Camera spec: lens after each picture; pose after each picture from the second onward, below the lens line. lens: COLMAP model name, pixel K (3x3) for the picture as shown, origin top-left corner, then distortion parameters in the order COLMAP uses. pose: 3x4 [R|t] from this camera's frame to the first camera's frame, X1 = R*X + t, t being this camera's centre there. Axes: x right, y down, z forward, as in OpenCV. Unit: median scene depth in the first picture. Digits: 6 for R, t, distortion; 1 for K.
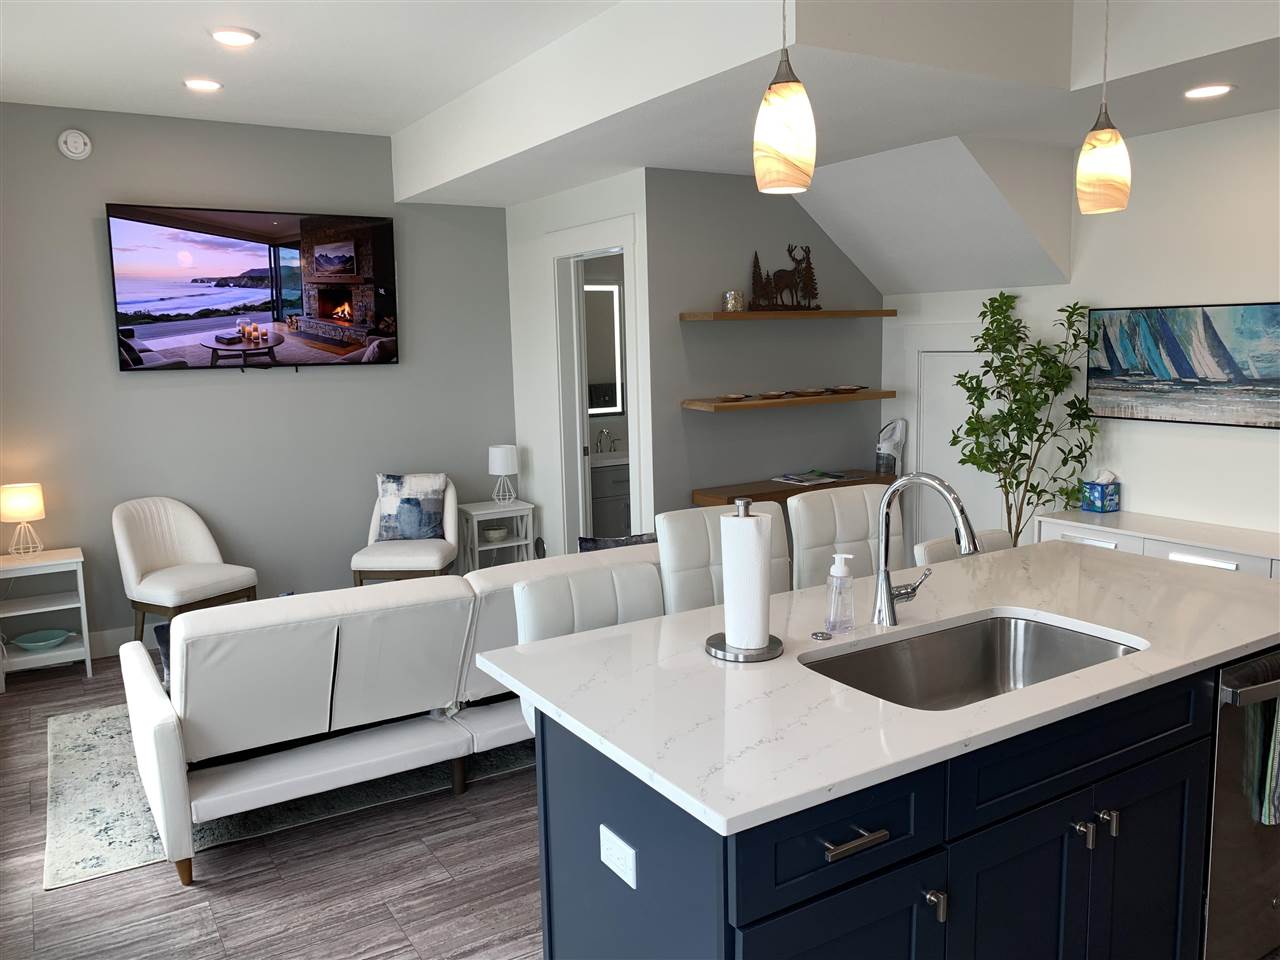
lens RADIAL K [[993.2, 0, 637.3], [0, 993.2, 475.7], [0, 0, 1]] dist [0.033693, -0.038991]
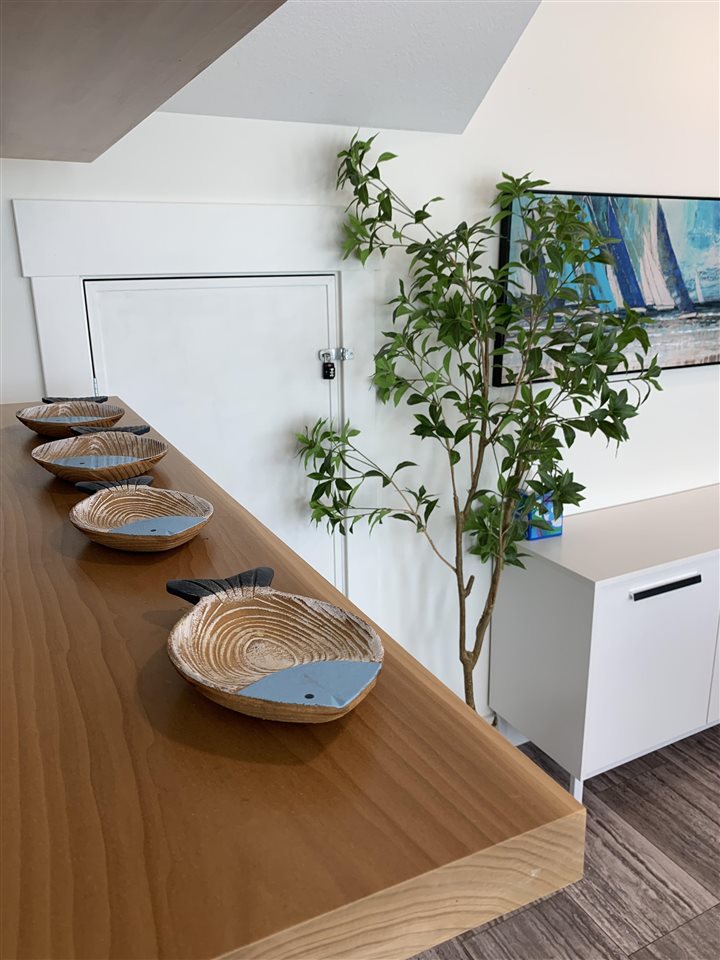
lens RADIAL K [[744.9, 0, 356.3], [0, 744.9, 478.7], [0, 0, 1]] dist [0.033693, -0.038991]
pose [[0.079539, -0.258946, 0.962611, 0.014670], [0.146646, 0.958204, 0.245643, -0.141682], [-0.985986, 0.121625, 0.114188, 1.166607]]
